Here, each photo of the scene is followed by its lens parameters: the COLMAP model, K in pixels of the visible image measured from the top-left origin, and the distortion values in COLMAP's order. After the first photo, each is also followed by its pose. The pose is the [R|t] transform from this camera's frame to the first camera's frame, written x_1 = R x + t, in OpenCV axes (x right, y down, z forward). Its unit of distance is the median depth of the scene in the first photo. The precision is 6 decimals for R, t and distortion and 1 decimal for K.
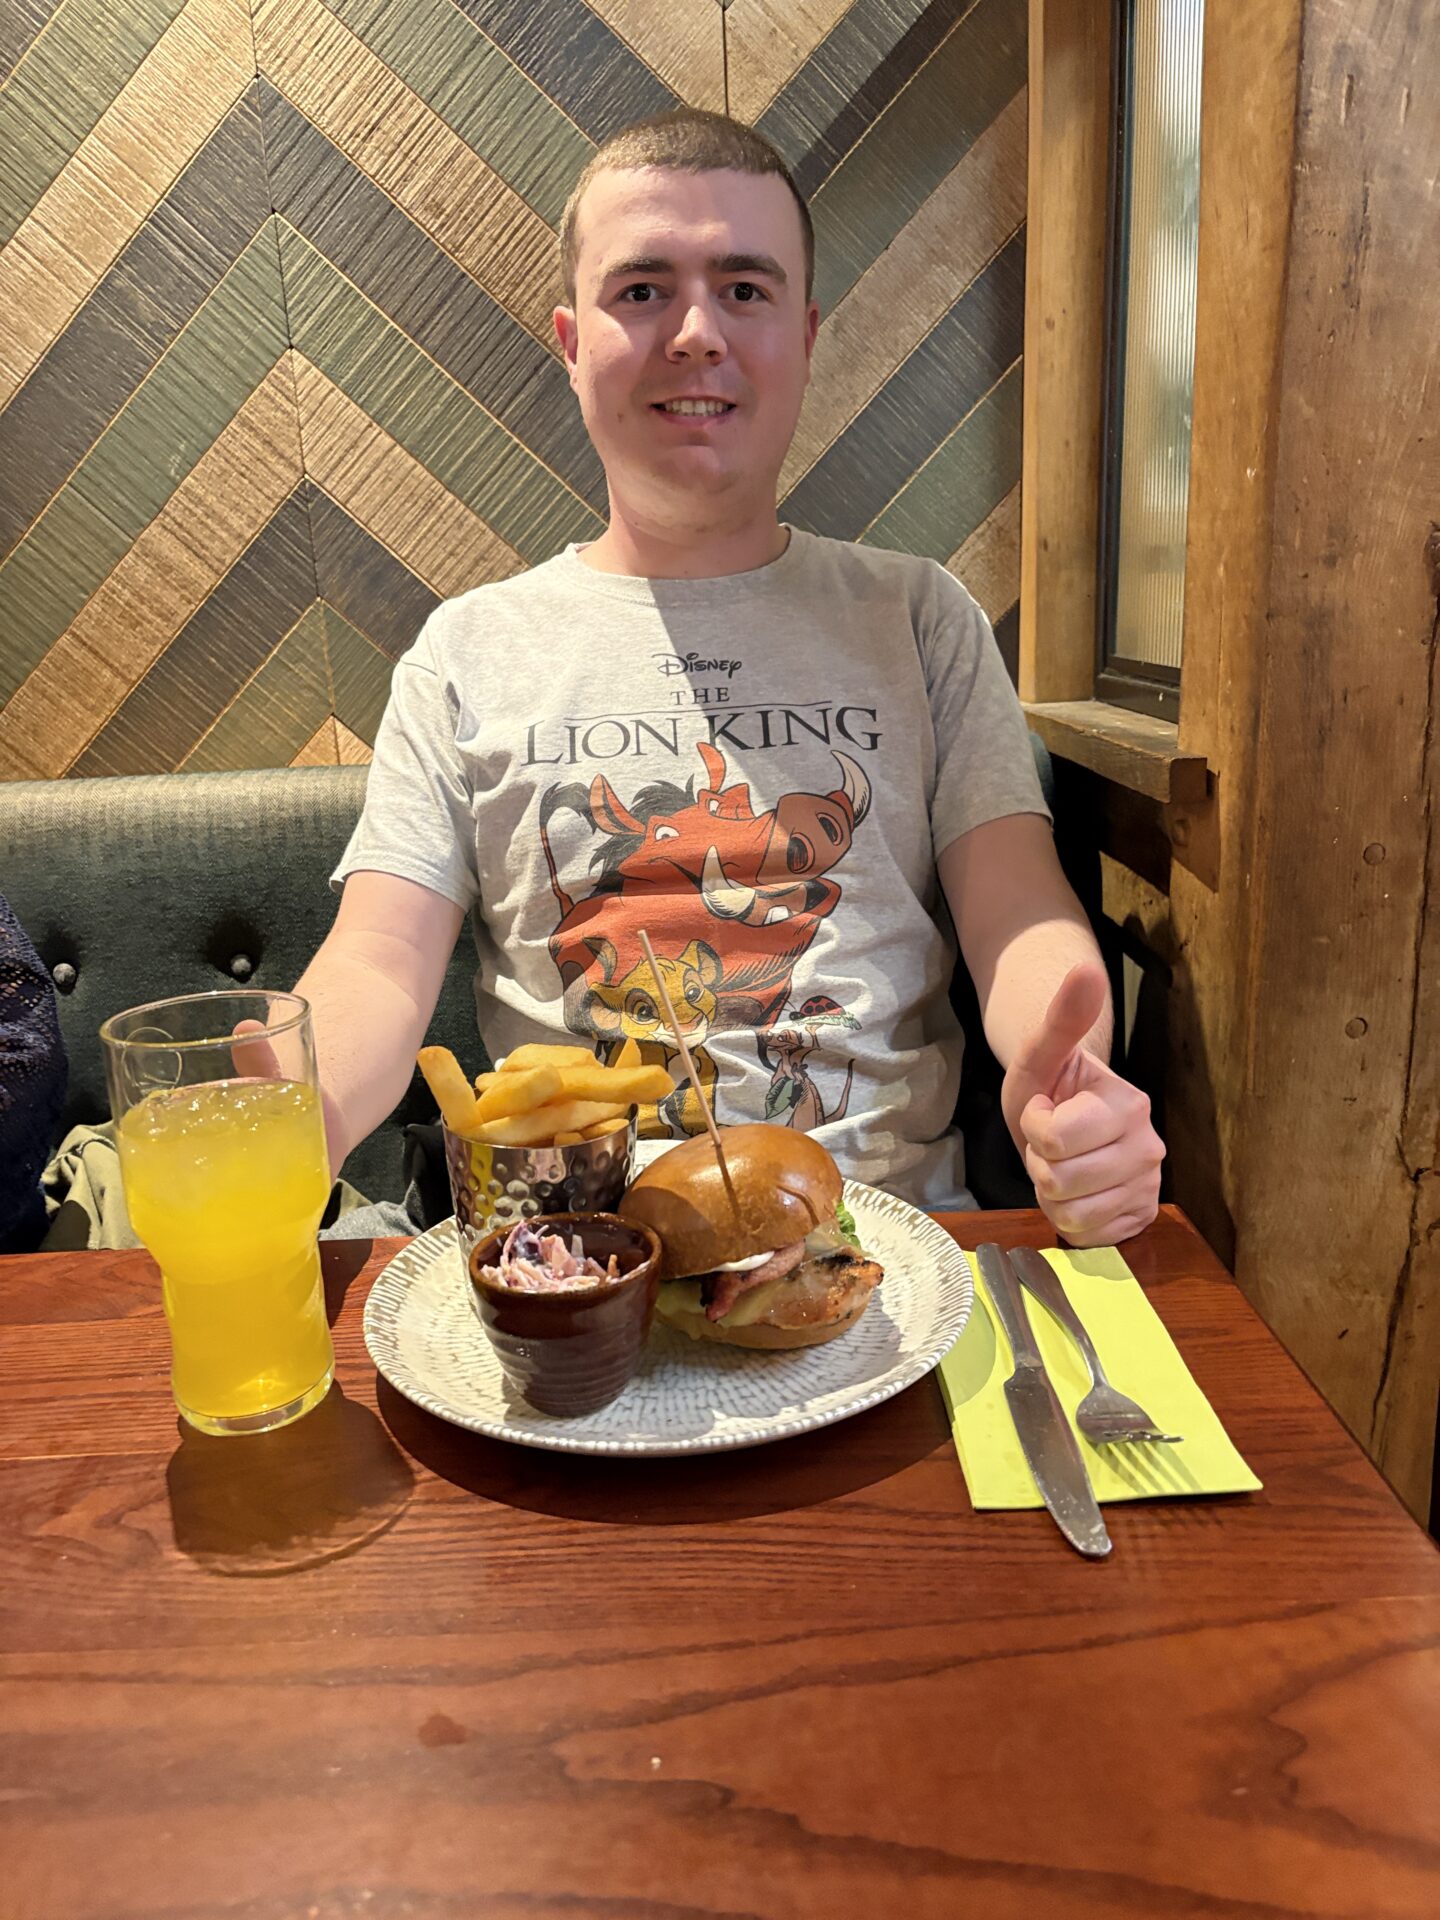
lens RADIAL K [[1436.7, 0, 721.3], [0, 1436.7, 979.6], [0, 0, 1]] dist [0.032671, -0.043926]
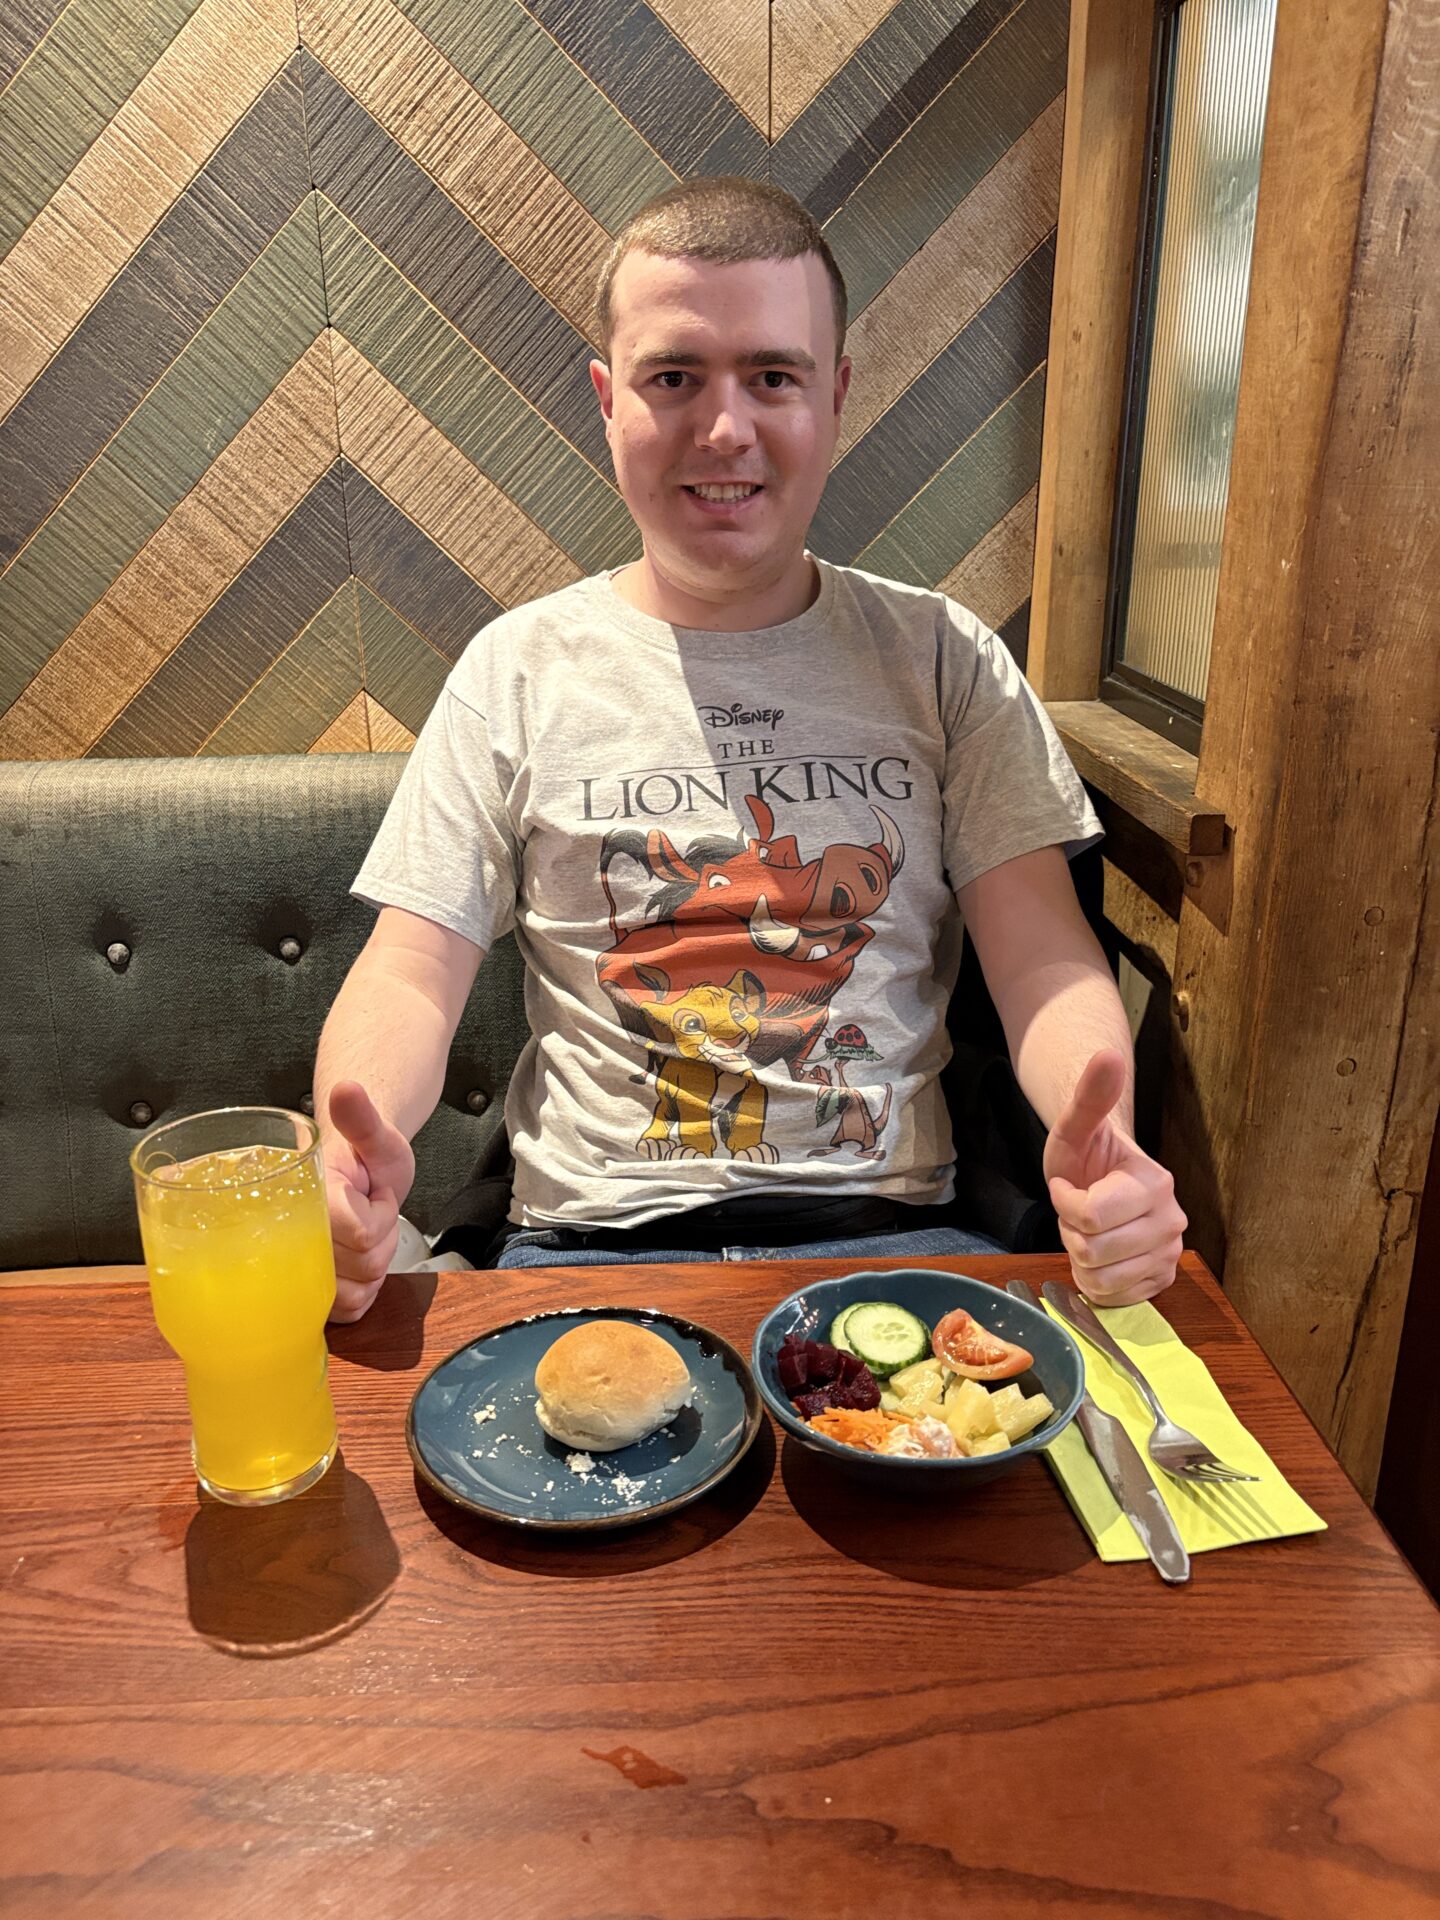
lens RADIAL K [[1436.7, 0, 721.5], [0, 1436.7, 971.7], [0, 0, 1]] dist [0.032671, -0.043926]
pose [[0.998678, 0.020870, 0.046980, -0.069622], [-0.024801, 0.996098, 0.084697, -0.090362], [-0.045029, -0.085750, 0.995299, -0.057200]]
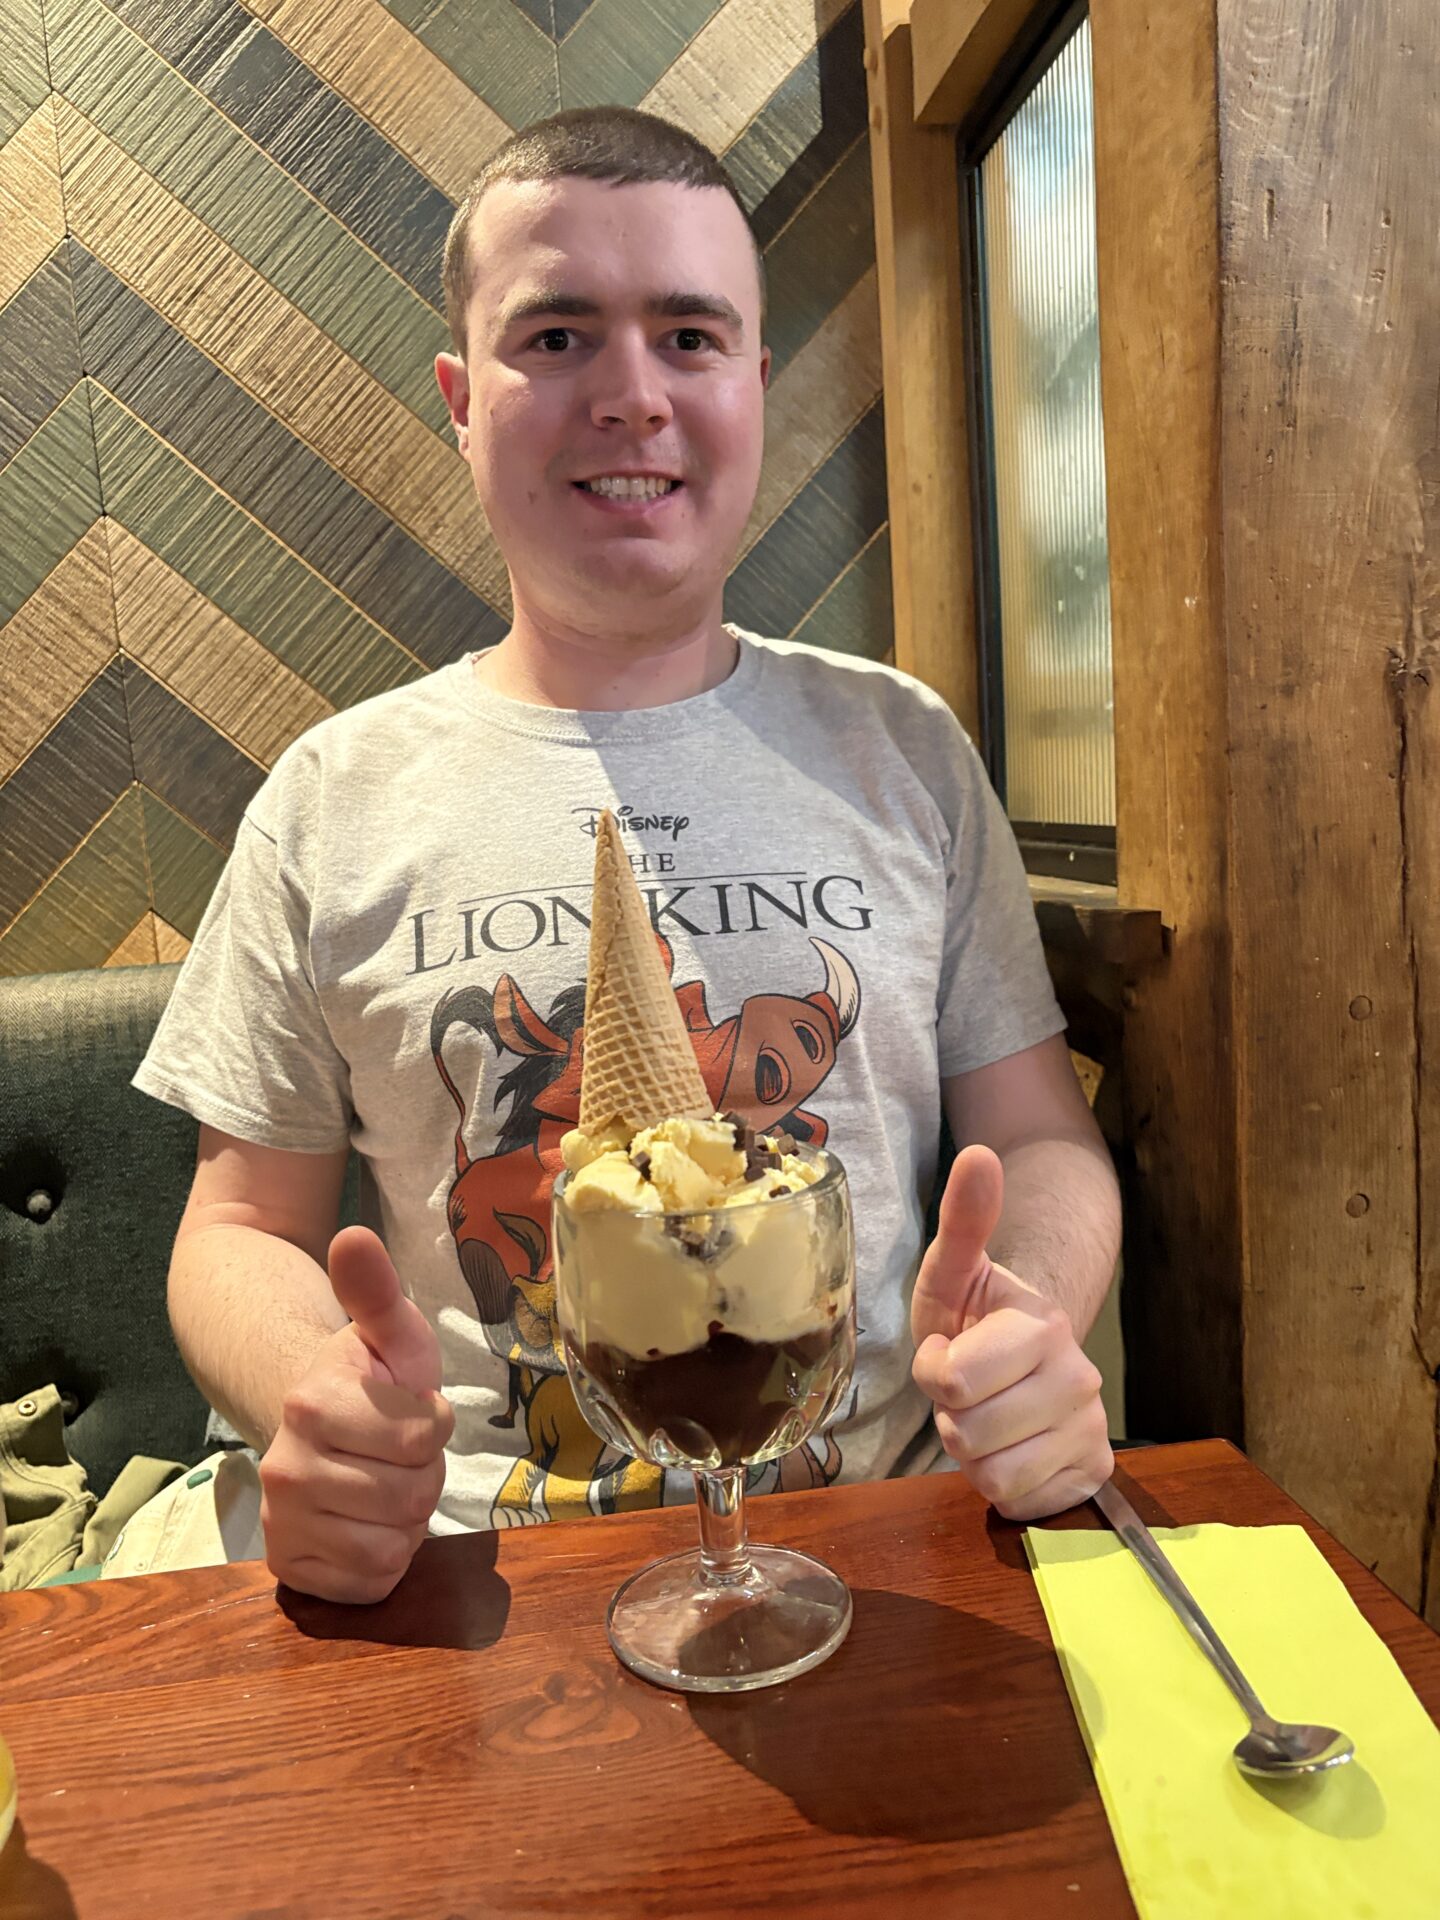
lens RADIAL K [[1436.7, 0, 711.5], [0, 1436.7, 971.8], [0, 0, 1]] dist [0.032671, -0.043926]
pose [[0.992881, -0.038509, 0.112710, -0.034242], [0.054152, 0.988783, -0.139200, -0.004710], [-0.106085, 0.144313, 0.983829, 0.113781]]
